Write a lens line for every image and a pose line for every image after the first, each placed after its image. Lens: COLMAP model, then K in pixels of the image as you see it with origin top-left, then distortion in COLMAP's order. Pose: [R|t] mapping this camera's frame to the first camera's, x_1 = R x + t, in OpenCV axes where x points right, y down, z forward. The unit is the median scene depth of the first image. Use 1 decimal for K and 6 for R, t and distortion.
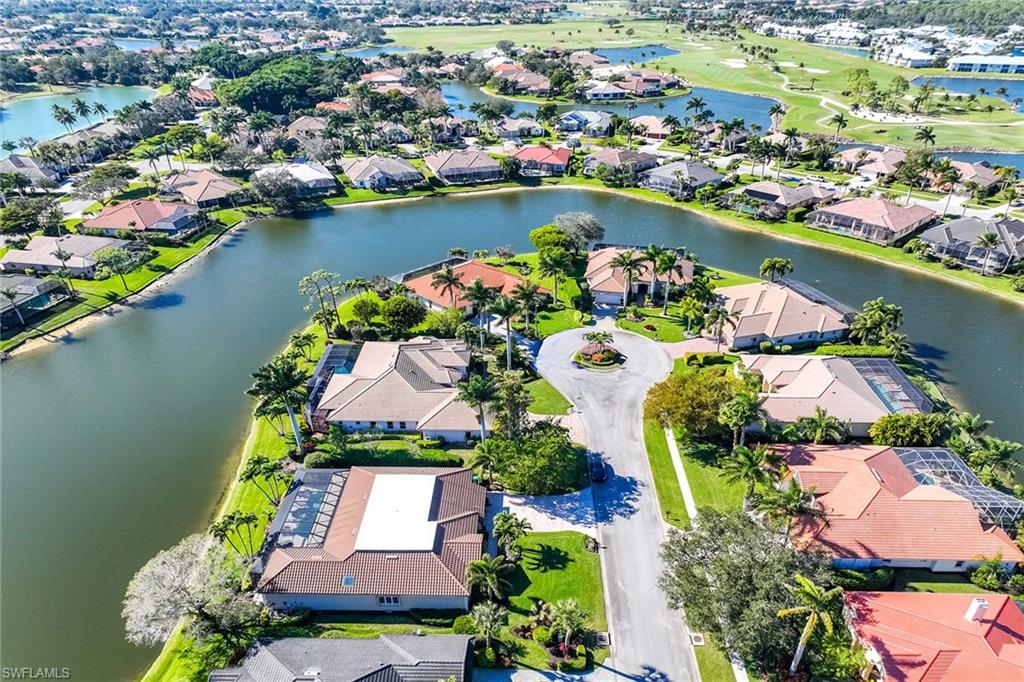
lens RADIAL K [[719.9, 0, 509.4], [0, 719.9, 362.9], [0, 0, 1]] dist [-0.000313, 0.004245]
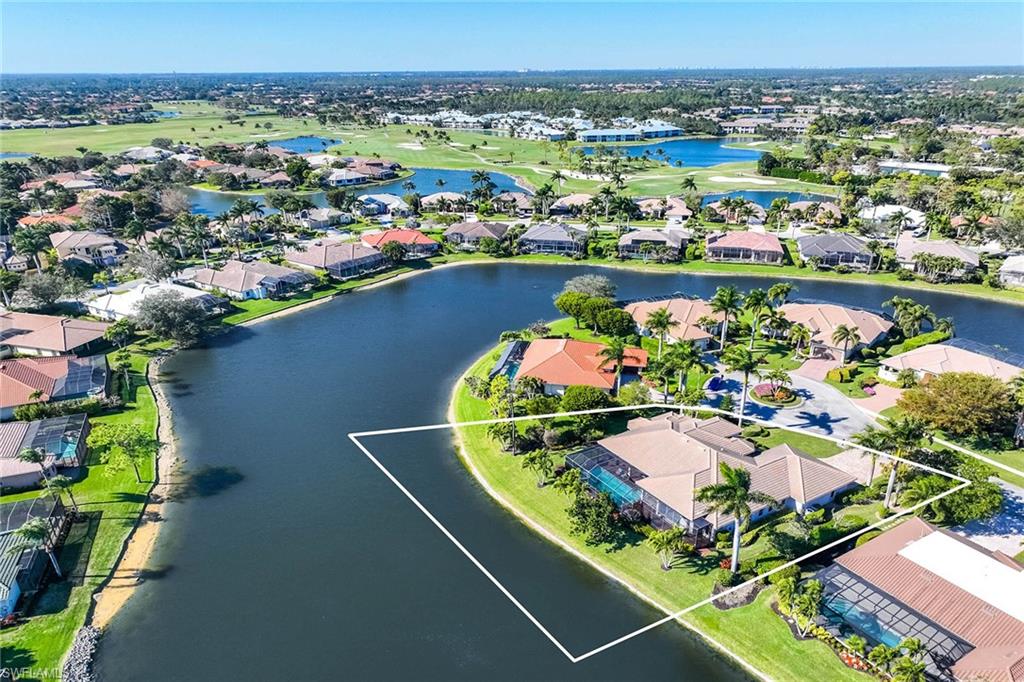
lens RADIAL K [[719.9, 0, 509.4], [0, 719.9, 362.9], [0, 0, 1]] dist [-0.000313, 0.004245]
pose [[0.833982, -0.209087, 0.510643, -0.379618], [0.267345, 0.962665, -0.042456, -0.059314], [-0.482701, 0.171925, 0.858744, 0.169409]]
